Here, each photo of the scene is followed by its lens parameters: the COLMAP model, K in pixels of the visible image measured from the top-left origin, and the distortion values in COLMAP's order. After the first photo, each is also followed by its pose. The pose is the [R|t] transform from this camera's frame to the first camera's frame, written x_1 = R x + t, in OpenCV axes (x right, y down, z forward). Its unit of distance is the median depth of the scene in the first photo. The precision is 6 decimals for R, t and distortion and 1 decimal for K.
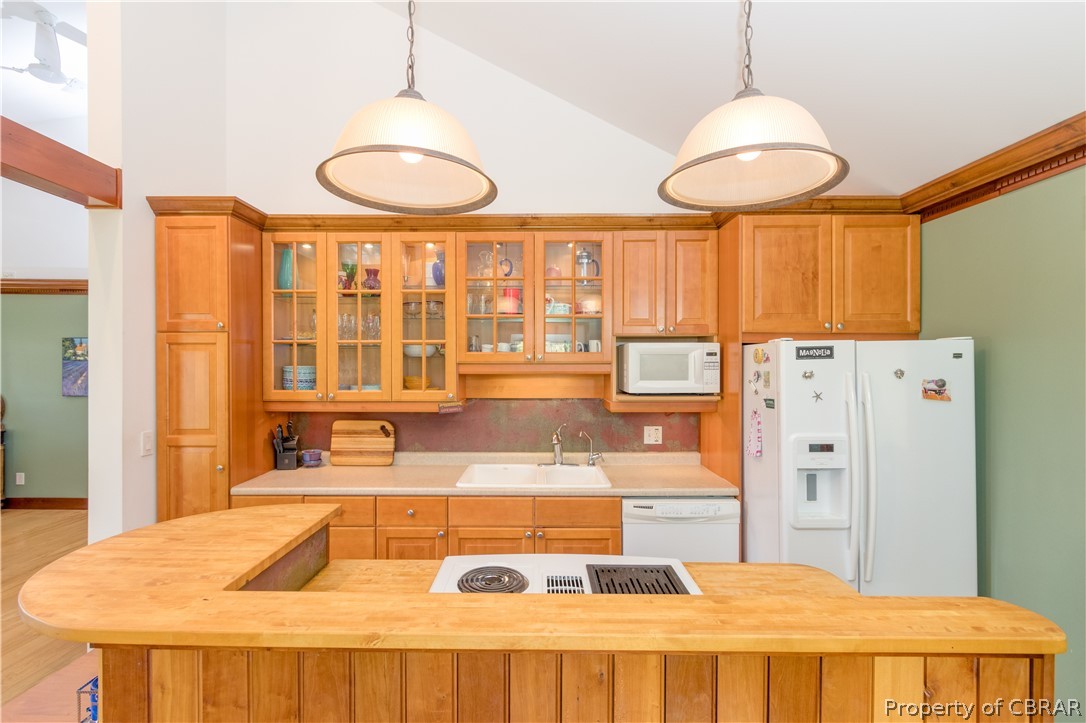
lens RADIAL K [[498.3, 0, 538.0], [0, 498.3, 365.9], [0, 0, 1]] dist [0.008165, -0.000145]
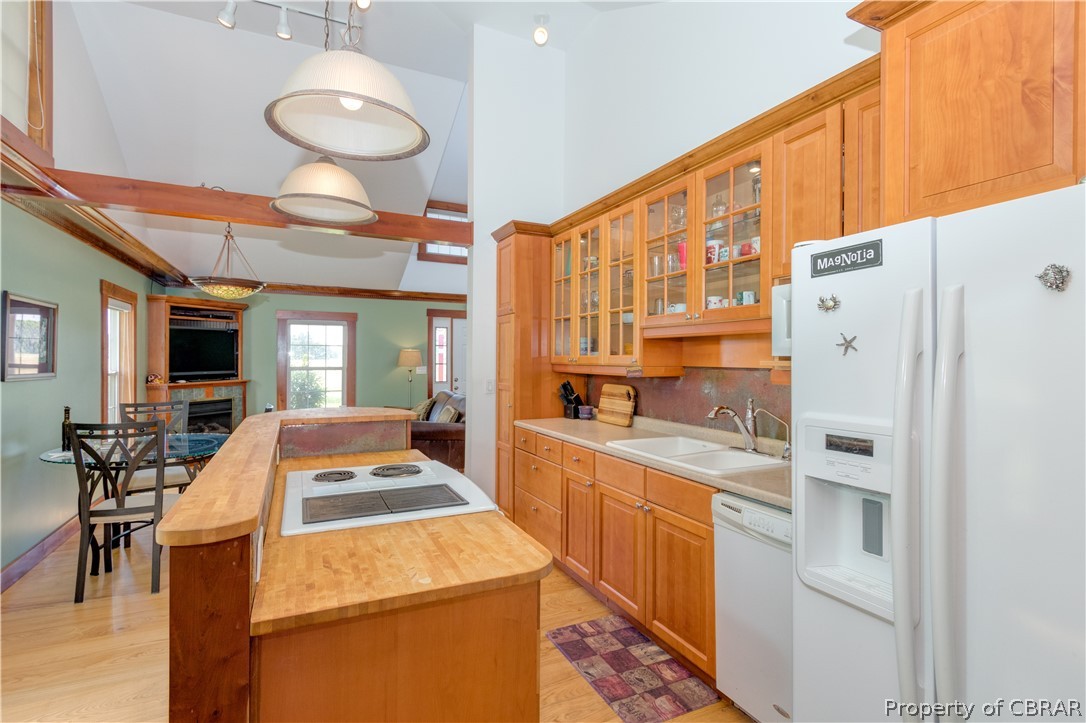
lens RADIAL K [[516.1, 0, 543.0], [0, 516.1, 361.5], [0, 0, 1]] dist [0.001670, -0.000257]
pose [[0.443439, 0.005491, -0.896288, 0.693905], [-0.005812, 0.999978, 0.003251, 0.061079], [0.896286, 0.003768, 0.443461, 0.375913]]
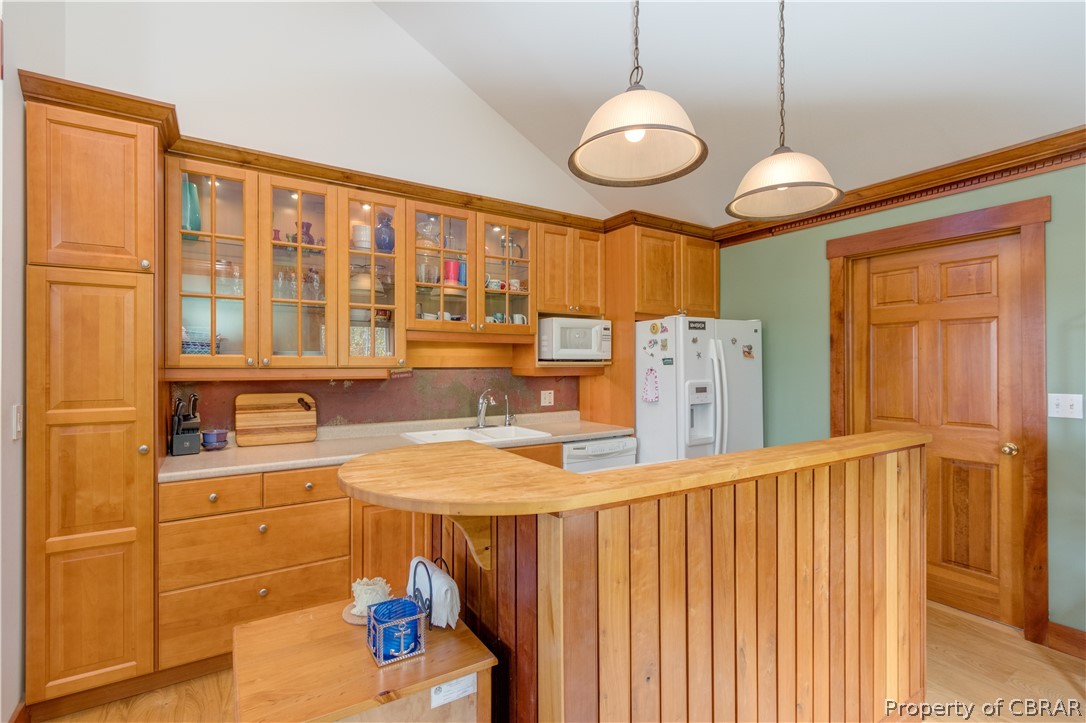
lens RADIAL K [[485.0, 0, 535.5], [0, 485.0, 364.4], [0, 0, 1]] dist [0.001219, 0.000415]
pose [[0.845055, -0.001473, 0.534678, -0.475405], [0.003594, 0.999989, -0.002926, 0.070578], [-0.534668, 0.004395, 0.845051, 0.036733]]
